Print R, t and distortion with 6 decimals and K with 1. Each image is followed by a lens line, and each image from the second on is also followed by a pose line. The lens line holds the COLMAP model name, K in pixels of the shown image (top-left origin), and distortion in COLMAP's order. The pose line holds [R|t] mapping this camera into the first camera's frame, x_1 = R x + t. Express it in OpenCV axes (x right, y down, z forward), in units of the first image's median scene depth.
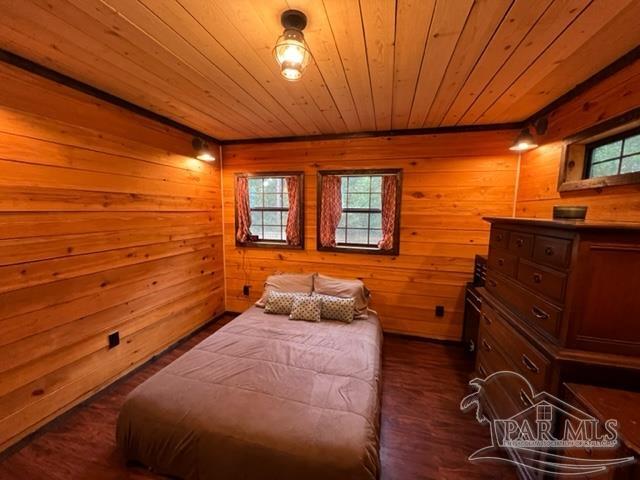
lens RADIAL K [[255.7, 0, 316.1], [0, 255.7, 239.1], [0, 0, 1]] dist [0.000684, -0.000289]
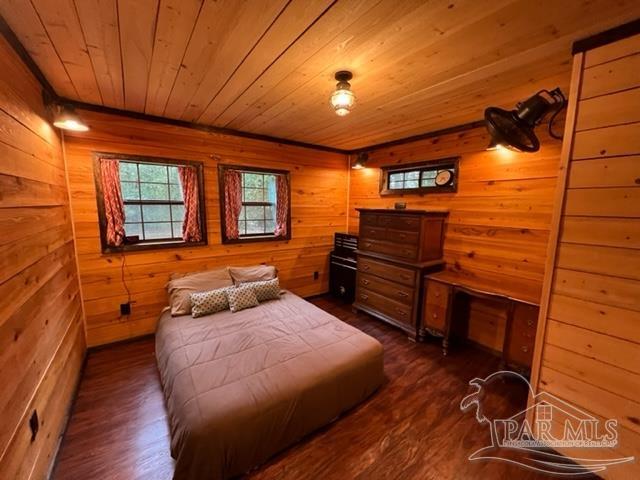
lens RADIAL K [[255.7, 0, 317.9], [0, 255.7, 239.3], [0, 0, 1]] dist [0.000684, -0.000289]
pose [[0.637599, -0.106927, 0.762912, -0.562875], [0.080184, 0.994153, 0.072323, -0.017813], [-0.766184, 0.015060, 0.642444, 0.077677]]
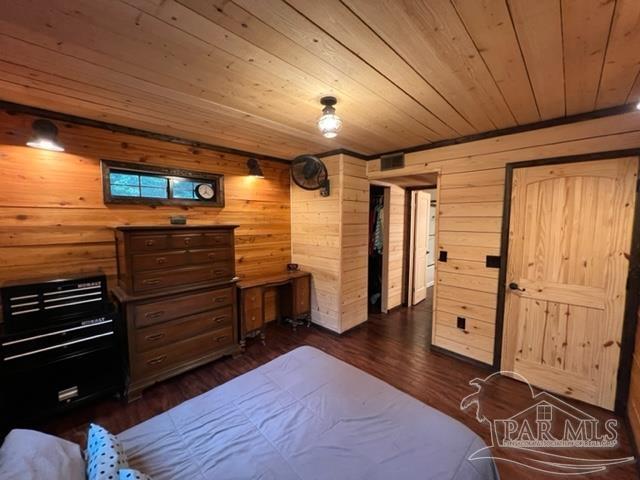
lens RADIAL K [[255.7, 0, 319.6], [0, 255.7, 239.0], [0, 0, 1]] dist [0.000684, -0.000289]
pose [[-0.865225, -0.057827, 0.498039, -0.344880], [0.039911, 0.982231, 0.183381, -0.130458], [-0.499793, 0.178543, -0.847543, 1.006967]]
